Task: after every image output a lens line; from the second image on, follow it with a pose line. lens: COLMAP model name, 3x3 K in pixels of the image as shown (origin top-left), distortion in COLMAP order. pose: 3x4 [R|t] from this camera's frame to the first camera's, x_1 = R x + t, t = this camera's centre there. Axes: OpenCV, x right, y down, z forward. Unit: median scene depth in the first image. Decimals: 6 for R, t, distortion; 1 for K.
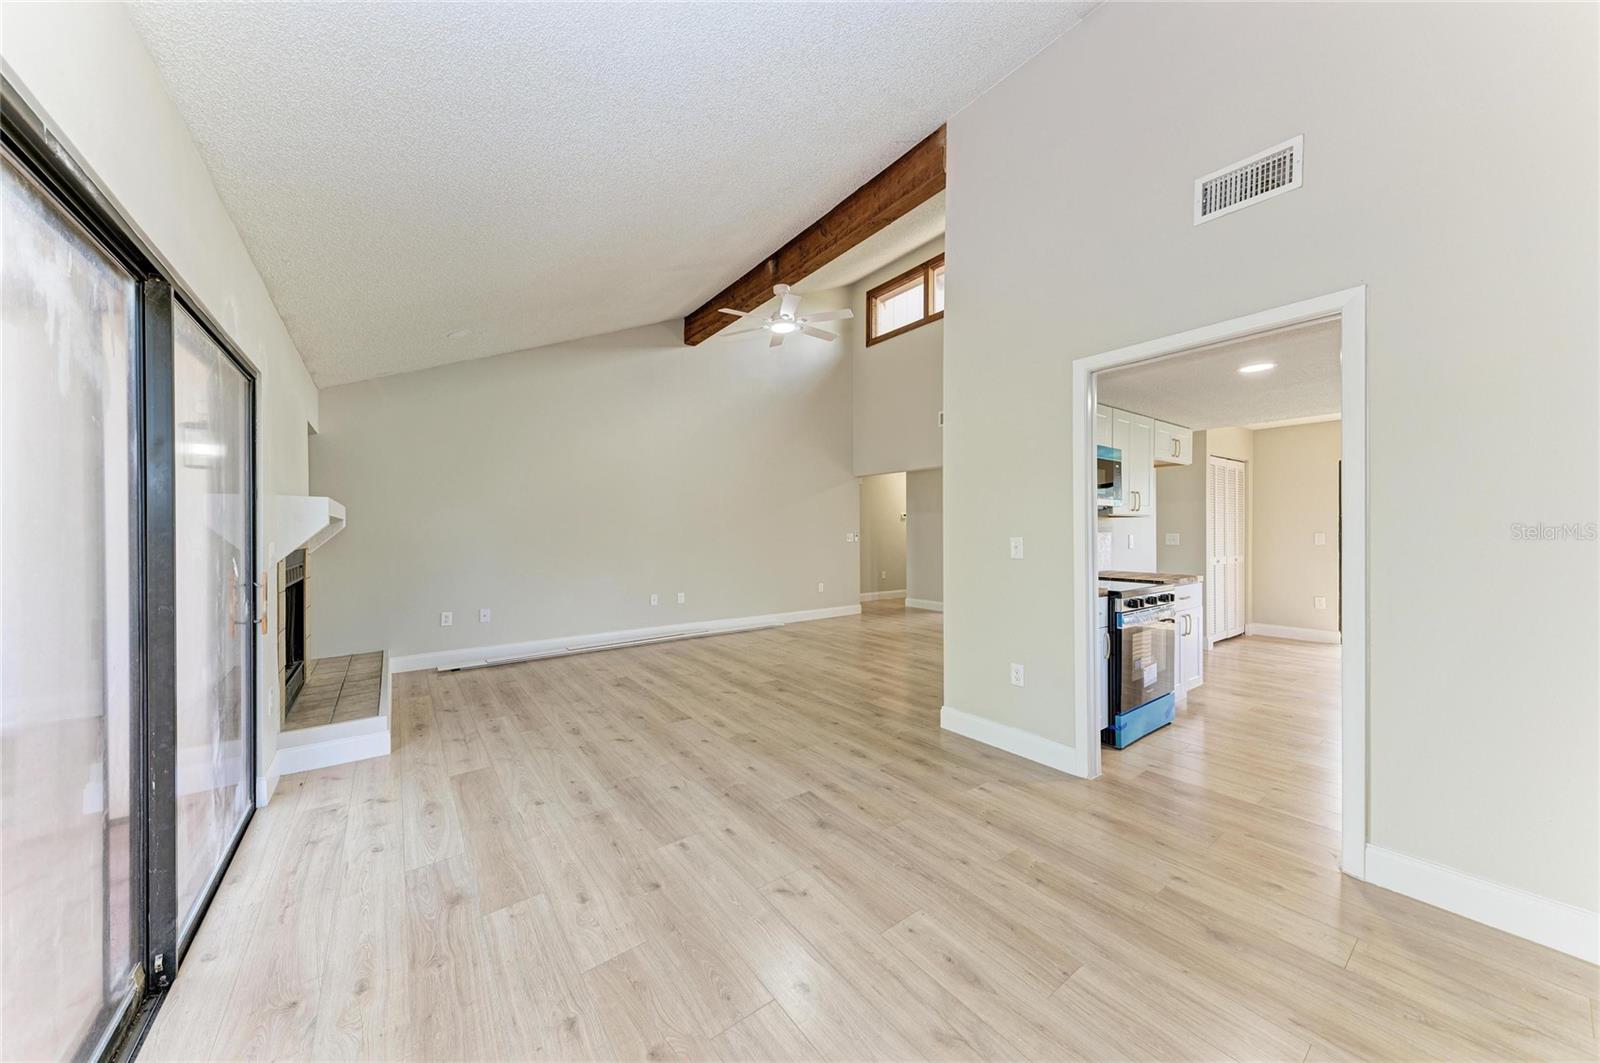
lens RADIAL K [[546.4, 0, 804.5], [0, 546.4, 530.8], [0, 0, 1]] dist [0.018719, -0.003798]
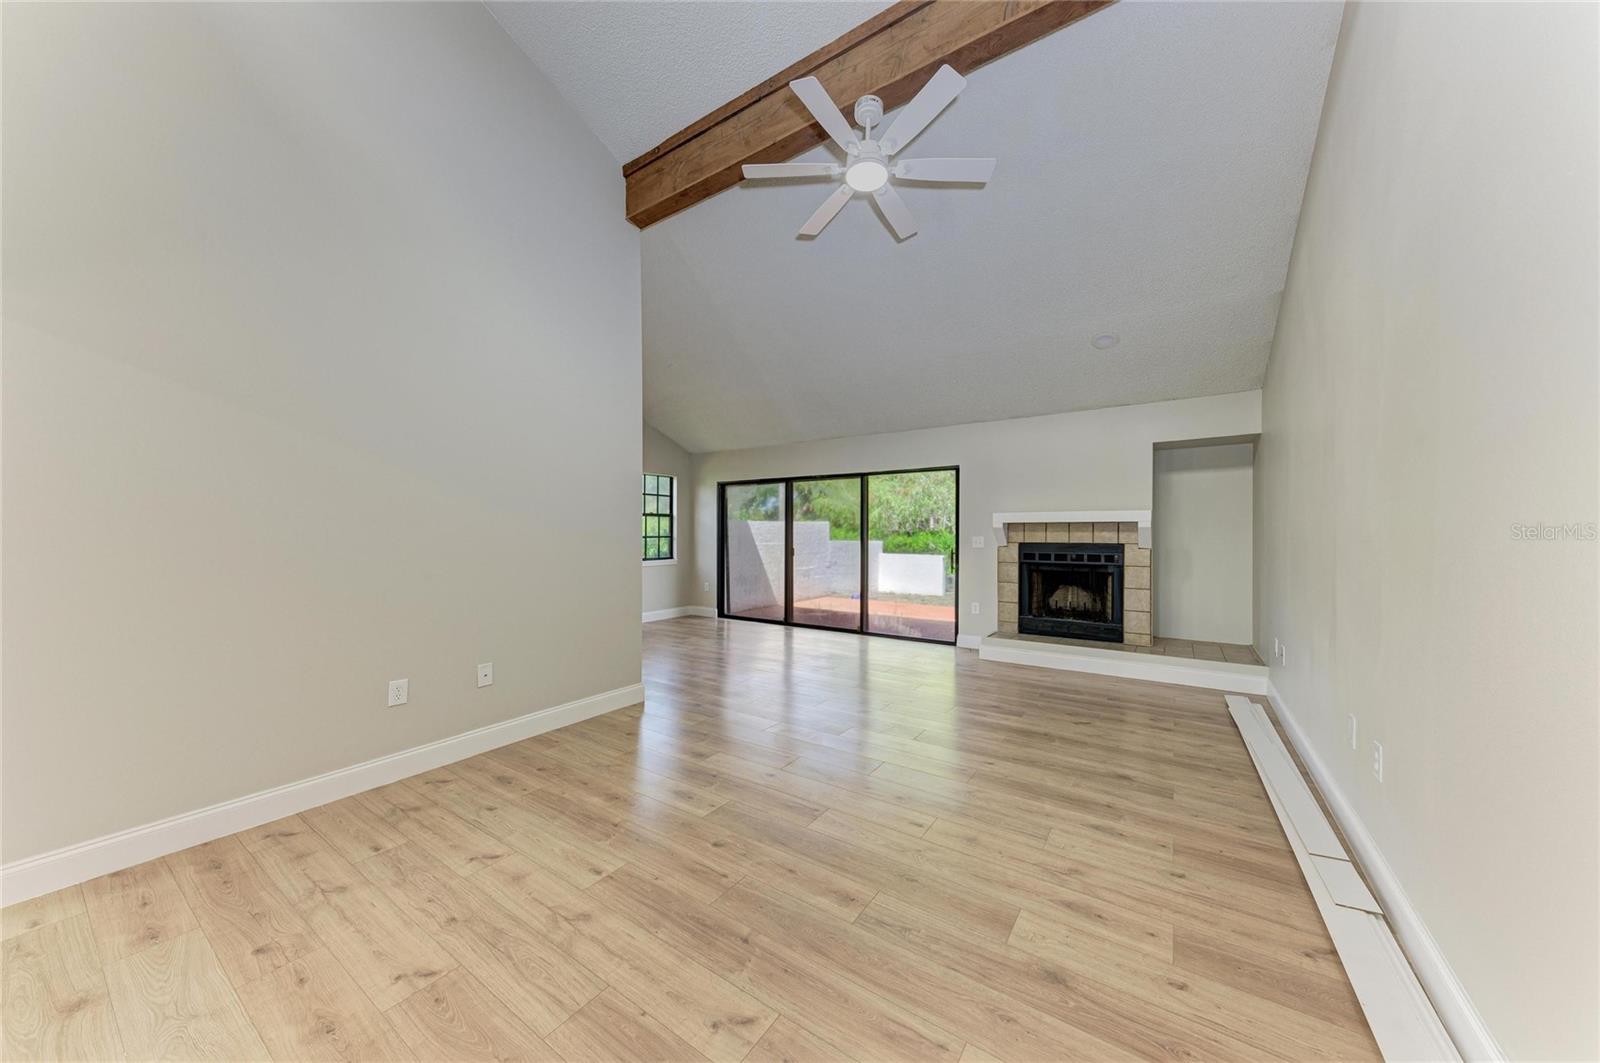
lens RADIAL K [[546.4, 0, 800.3], [0, 546.4, 530.5], [0, 0, 1]] dist [0.018719, -0.003798]
pose [[-0.947631, 0.004584, -0.319334, 0.266281], [0.004826, 0.999988, 0.000033, -0.003603], [0.319331, -0.001510, -0.947642, 1.938428]]
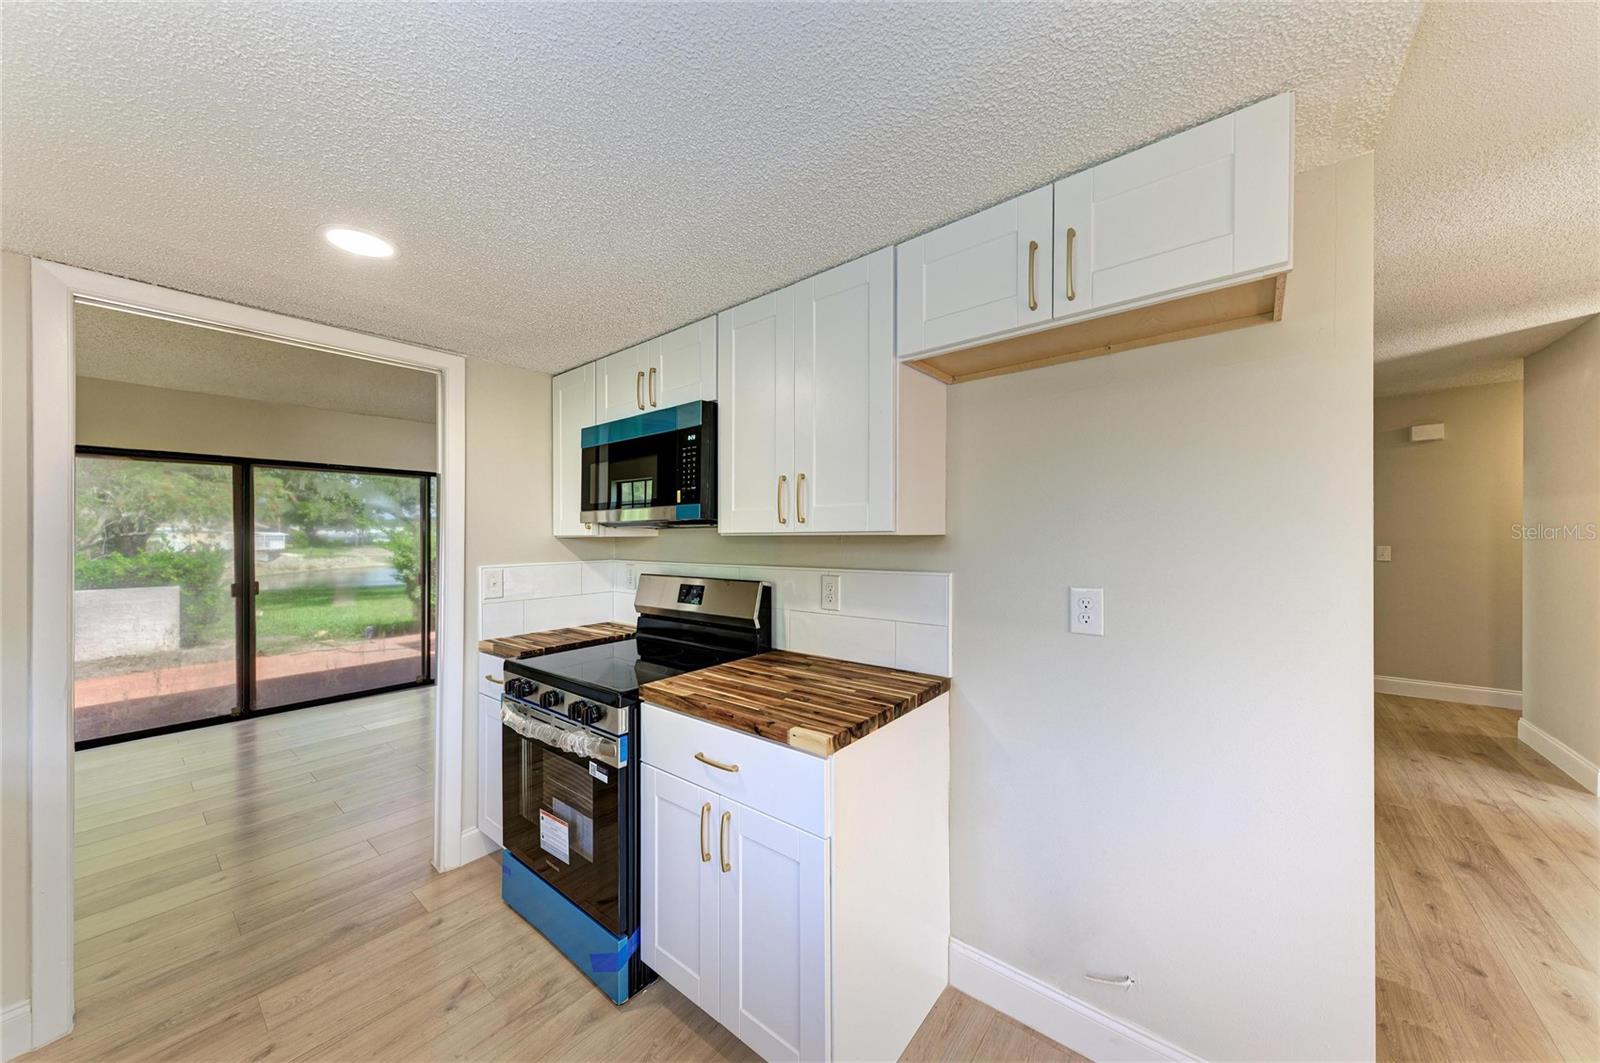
lens RADIAL K [[546.4, 0, 797.5], [0, 546.4, 534.8], [0, 0, 1]] dist [0.018719, -0.003798]
pose [[0.244031, -0.001242, -0.969767, 1.015718], [0.007417, 0.999972, 0.000586, -0.026900], [0.969739, -0.007336, 0.244034, 0.924330]]
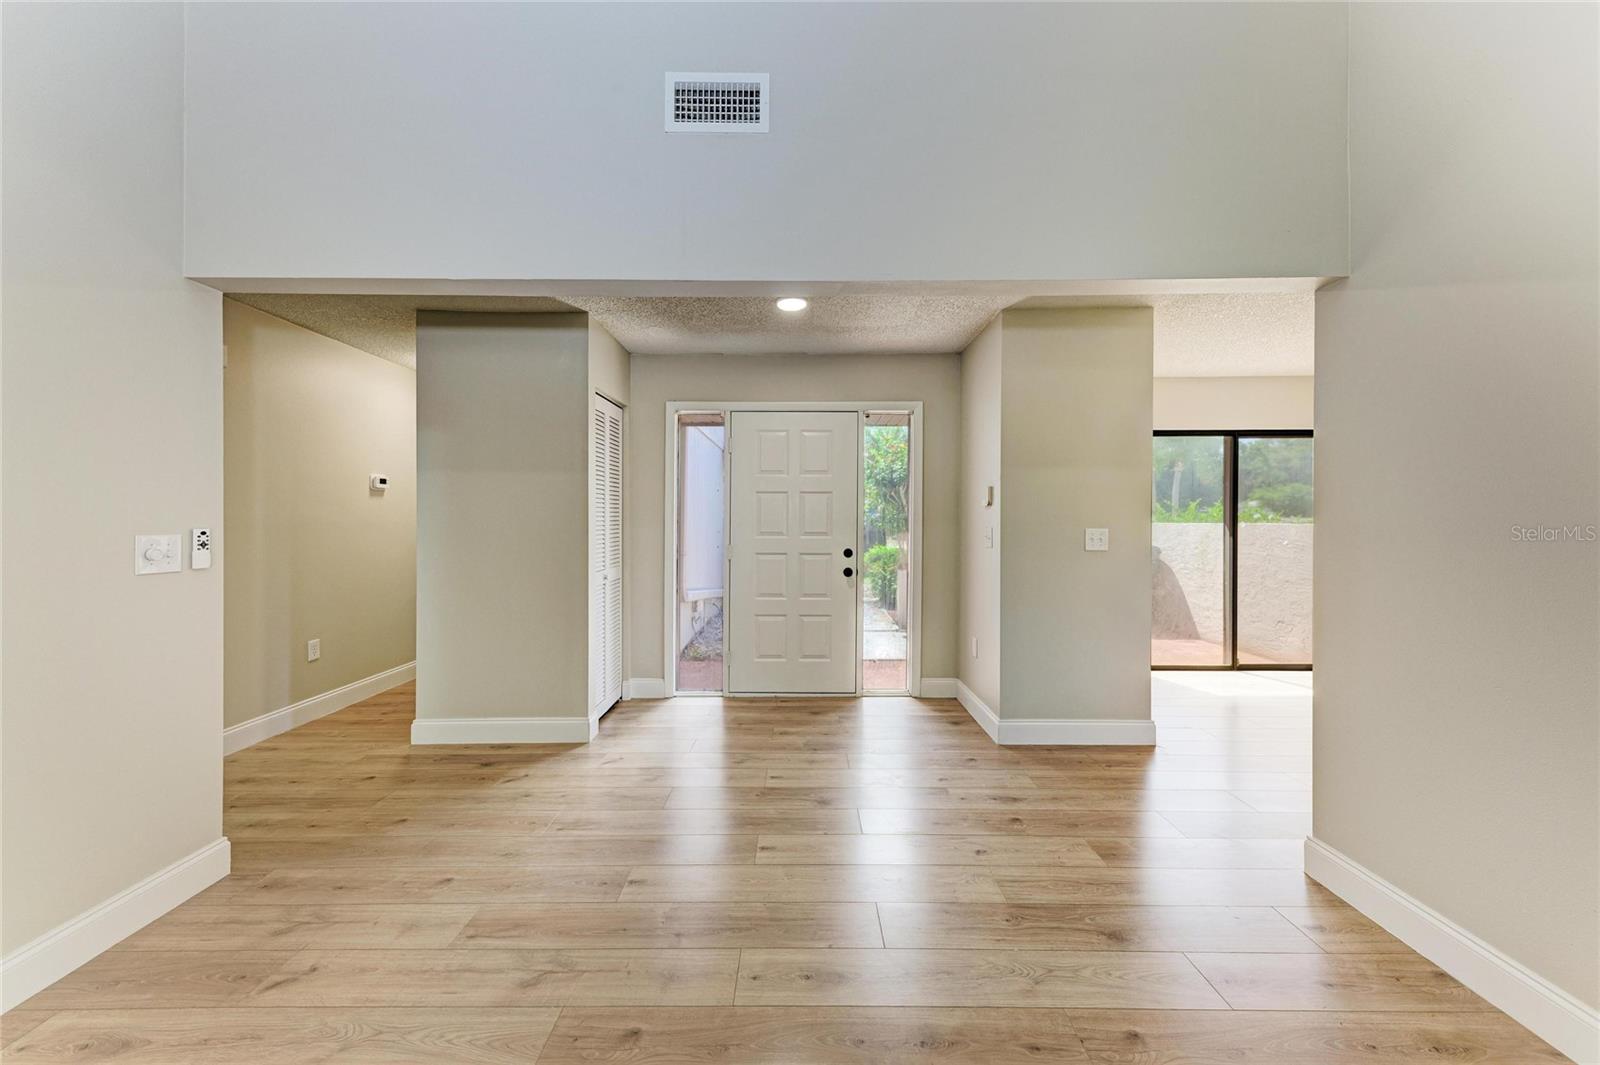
lens RADIAL K [[546.4, 0, 797.4], [0, 546.4, 517.7], [0, 0, 1]] dist [0.018719, -0.003798]
pose [[0.608485, 0.007863, 0.793527, 0.130311], [0.000086, 0.999950, -0.009974, 0.000476], [-0.793566, 0.006137, 0.608454, 1.366347]]
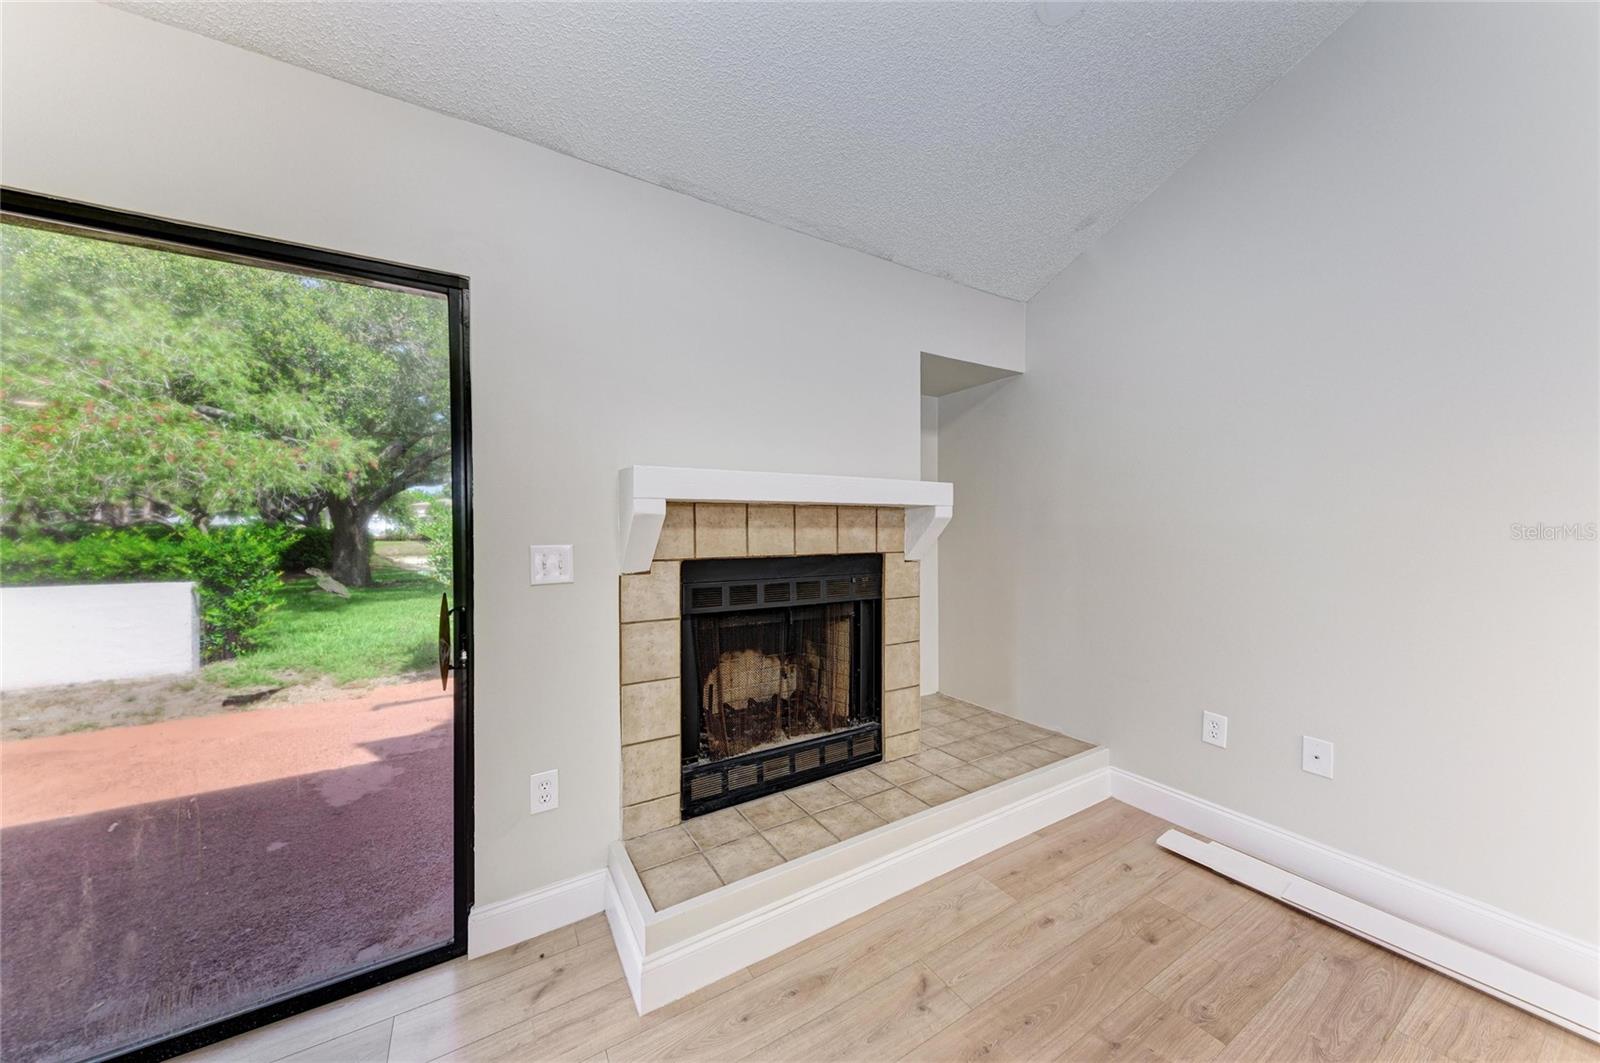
lens RADIAL K [[546.4, 0, 801.1], [0, 546.4, 538.0], [0, 0, 1]] dist [0.018719, -0.003798]
pose [[-0.100645, 0.025517, -0.994595, -0.252462], [0.003437, 0.999674, 0.025299, -0.000056], [0.994916, -0.000872, -0.100700, 0.928185]]
